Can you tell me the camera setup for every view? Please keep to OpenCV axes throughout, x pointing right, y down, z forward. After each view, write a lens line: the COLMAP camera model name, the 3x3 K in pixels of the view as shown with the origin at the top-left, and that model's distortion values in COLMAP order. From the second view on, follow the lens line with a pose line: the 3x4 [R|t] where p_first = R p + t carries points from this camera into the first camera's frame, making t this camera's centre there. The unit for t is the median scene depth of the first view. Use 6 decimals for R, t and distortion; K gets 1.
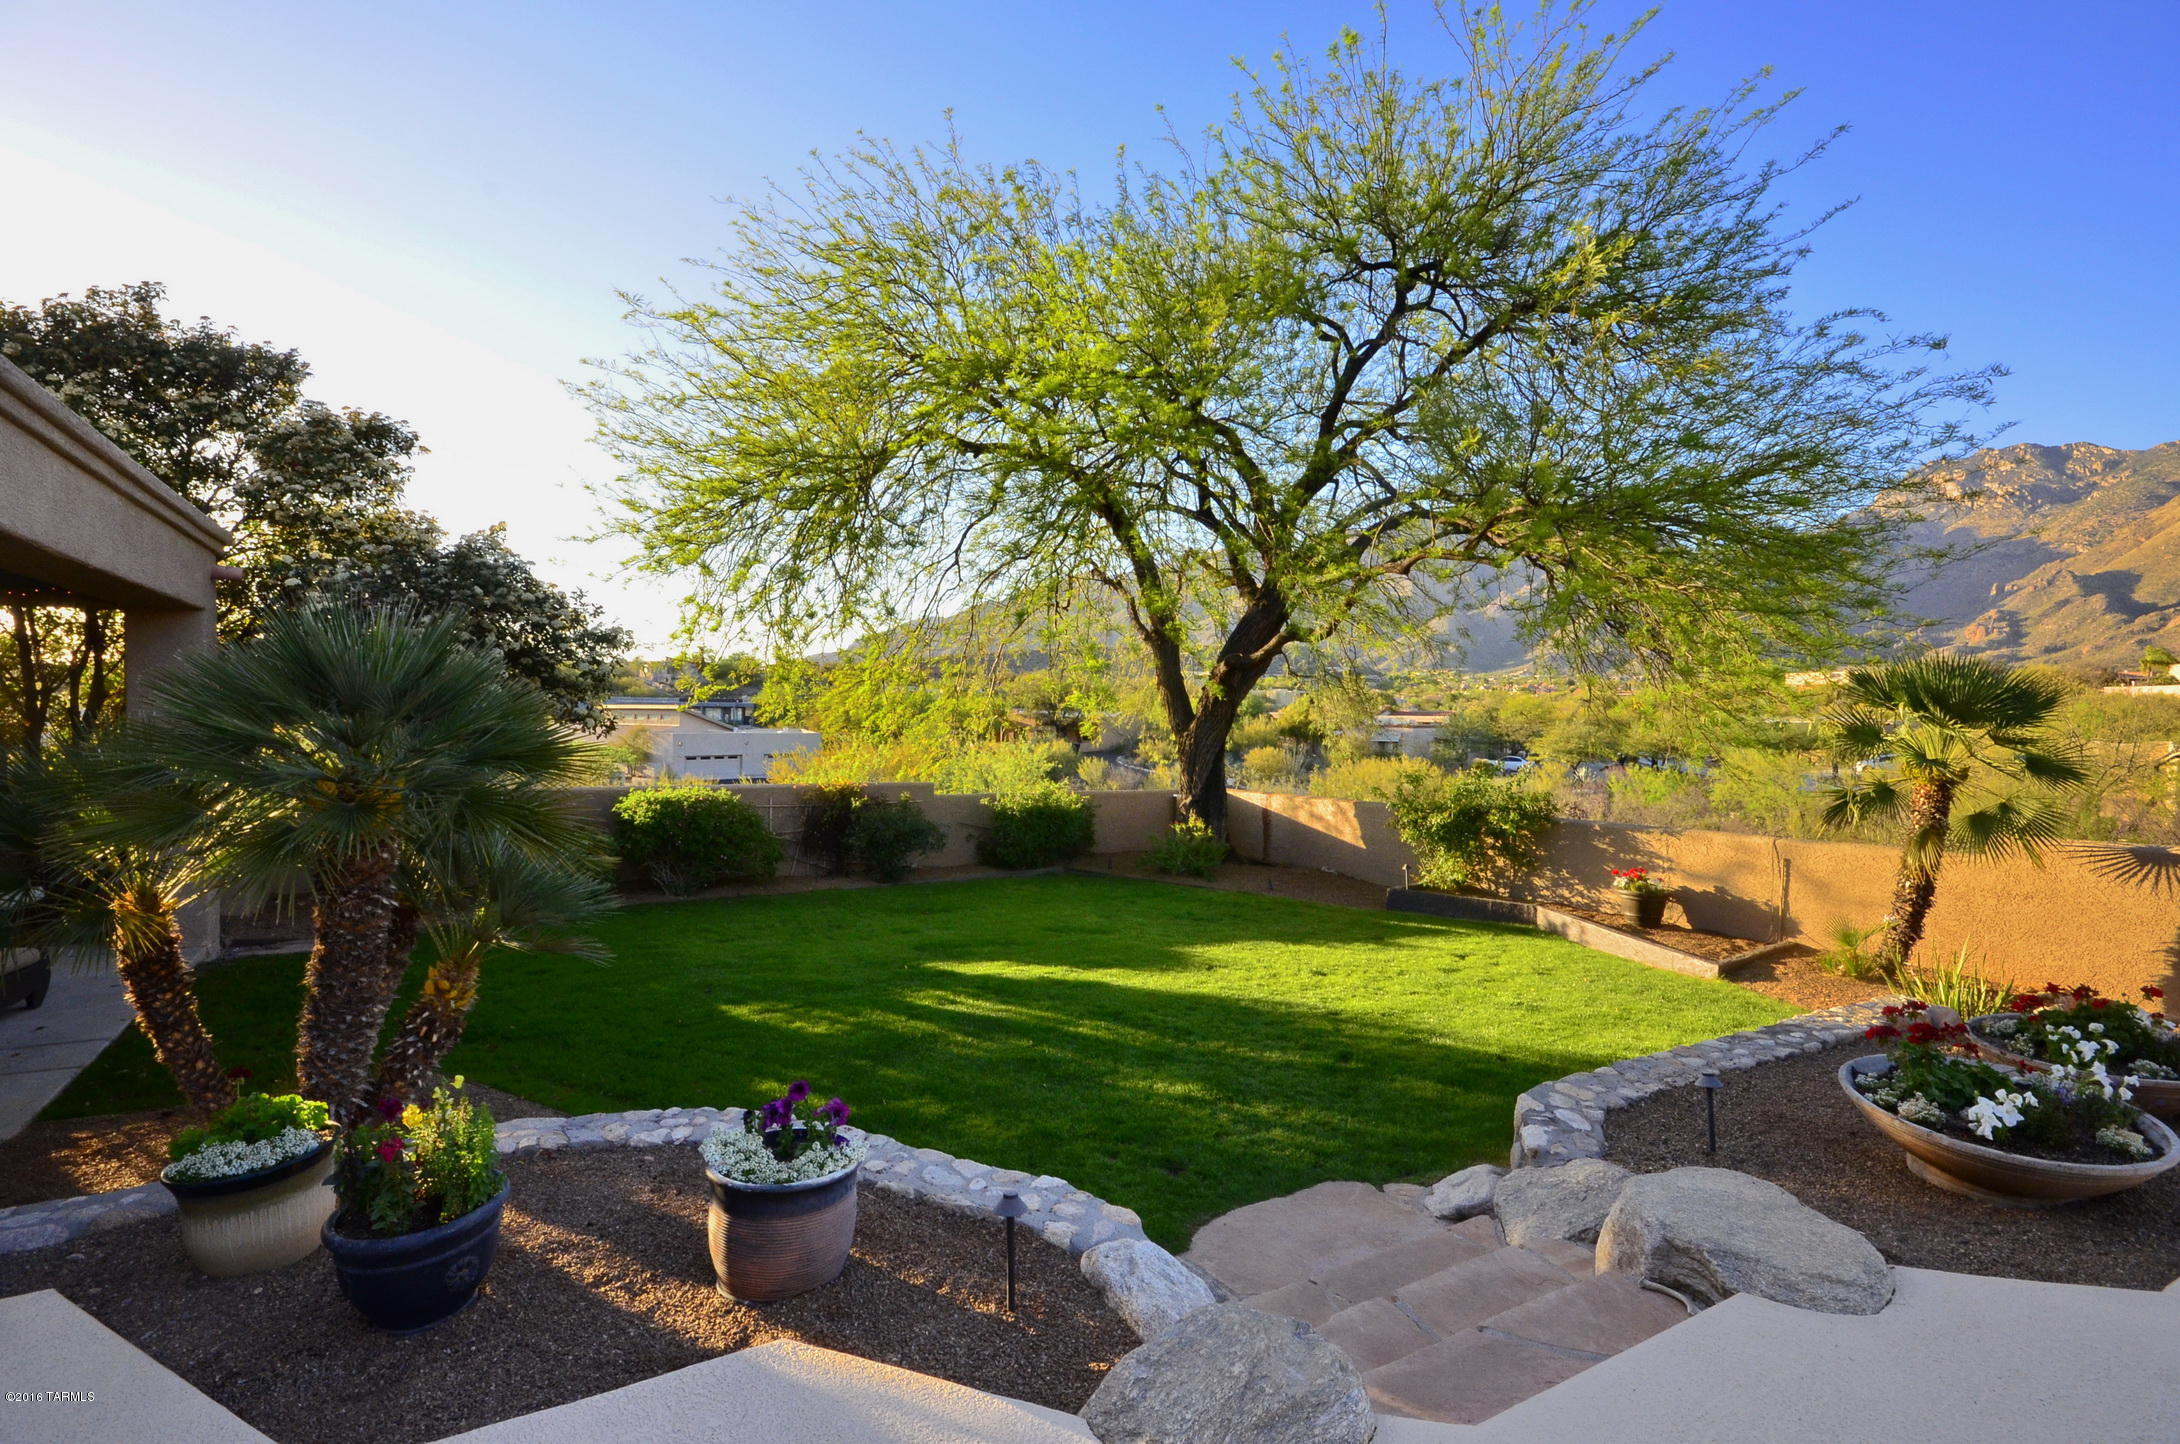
lens RADIAL K [[1067.5, 0, 1084.4], [0, 1067.5, 724.9], [0, 0, 1]] dist [-0.004435, 0.000197]
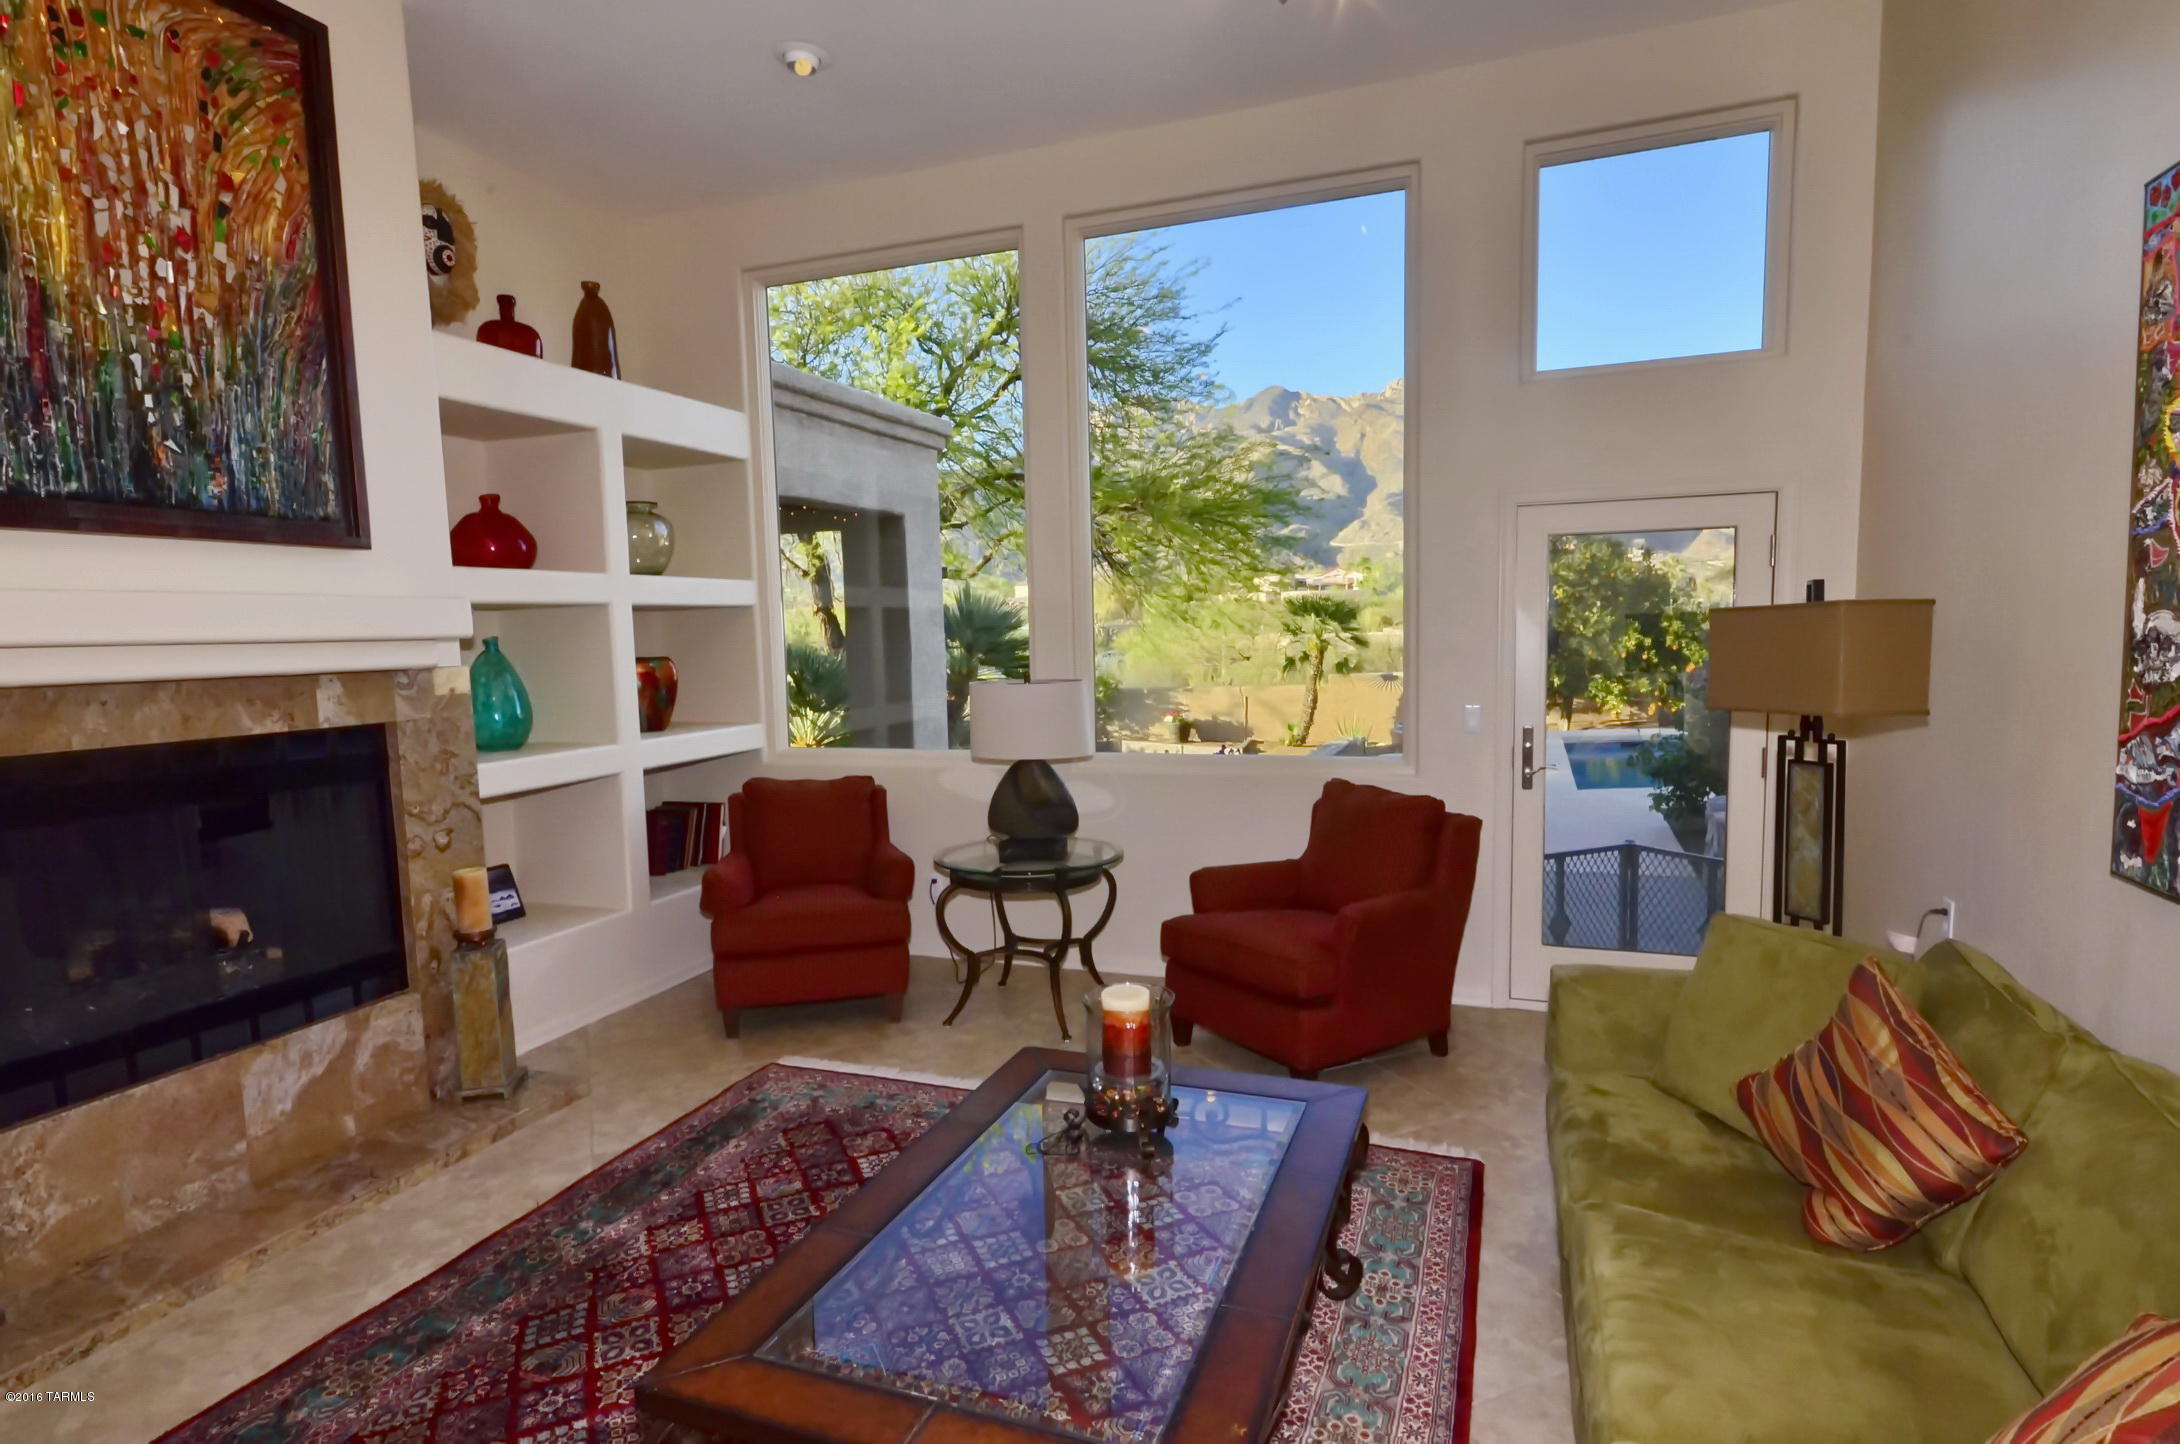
lens RADIAL K [[1133.8, 0, 1100.2], [0, 1133.8, 743.2], [0, 0, 1]] dist [0.005522, 0.001123]
pose [[0.773444, -0.096007, 0.626552, -0.781093], [0.044179, 0.994224, 0.097810, -0.003125], [-0.632323, -0.047970, 0.773218, -0.394822]]
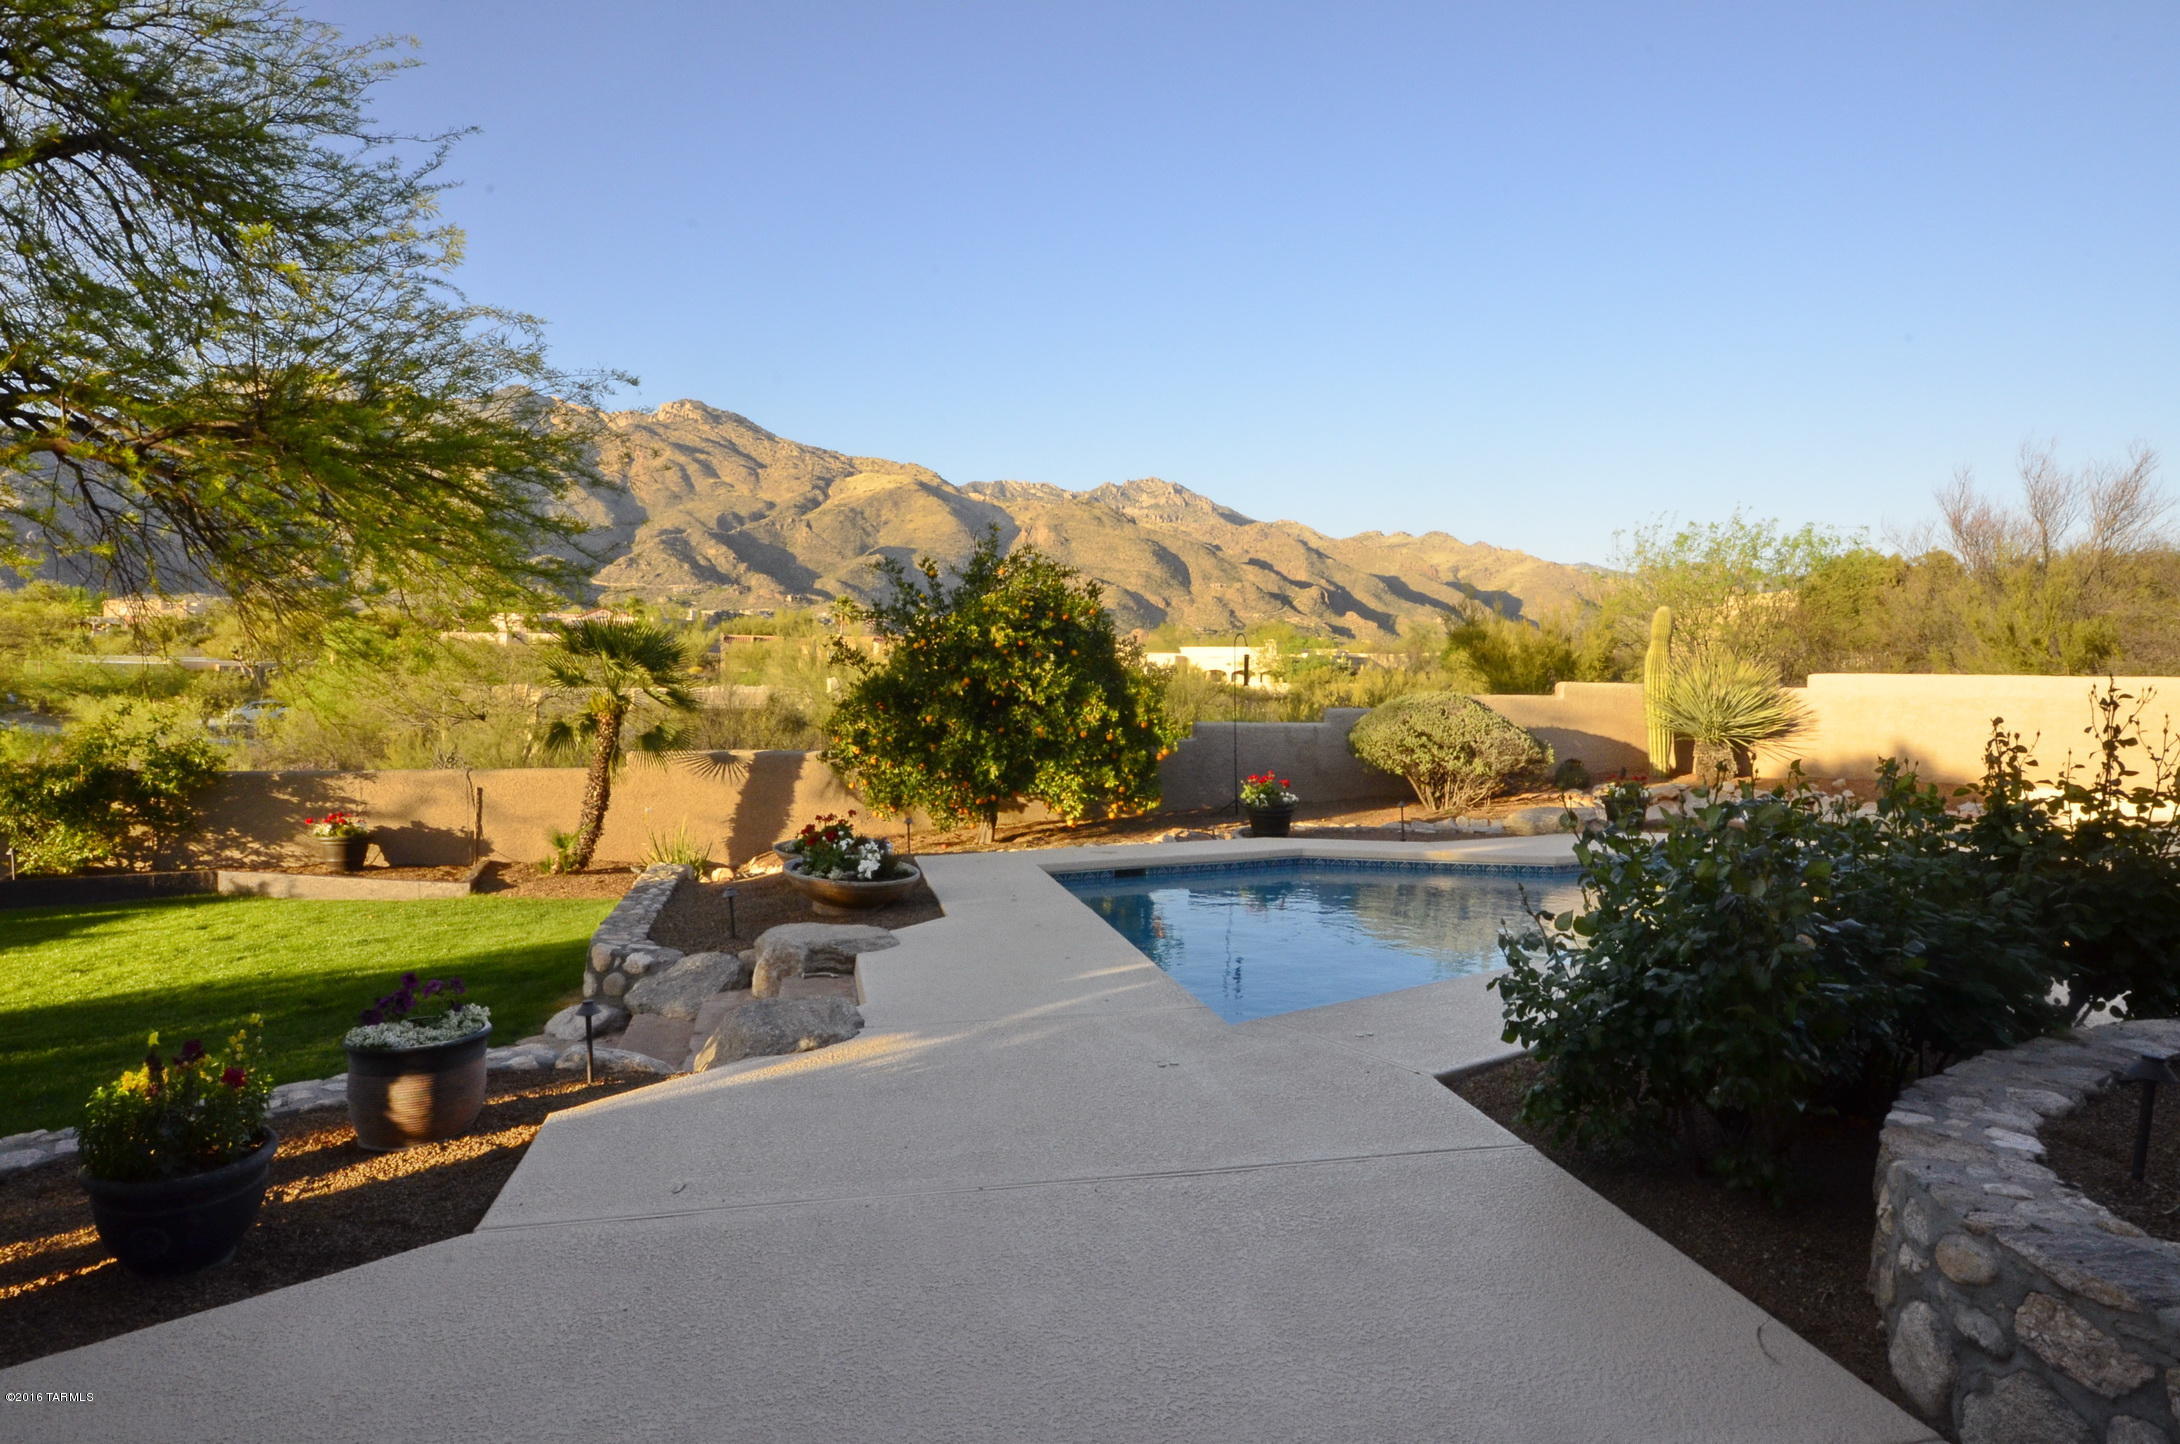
lens RADIAL K [[1294.8, 0, 1093.7], [0, 1294.8, 730.3], [0, 0, 1]] dist [0.008433, 0.003874]
pose [[0.310008, -0.040449, 0.949873, -0.409093], [-0.000696, 0.999085, 0.042771, 0.005187], [-0.950734, -0.013921, 0.309696, -0.039112]]
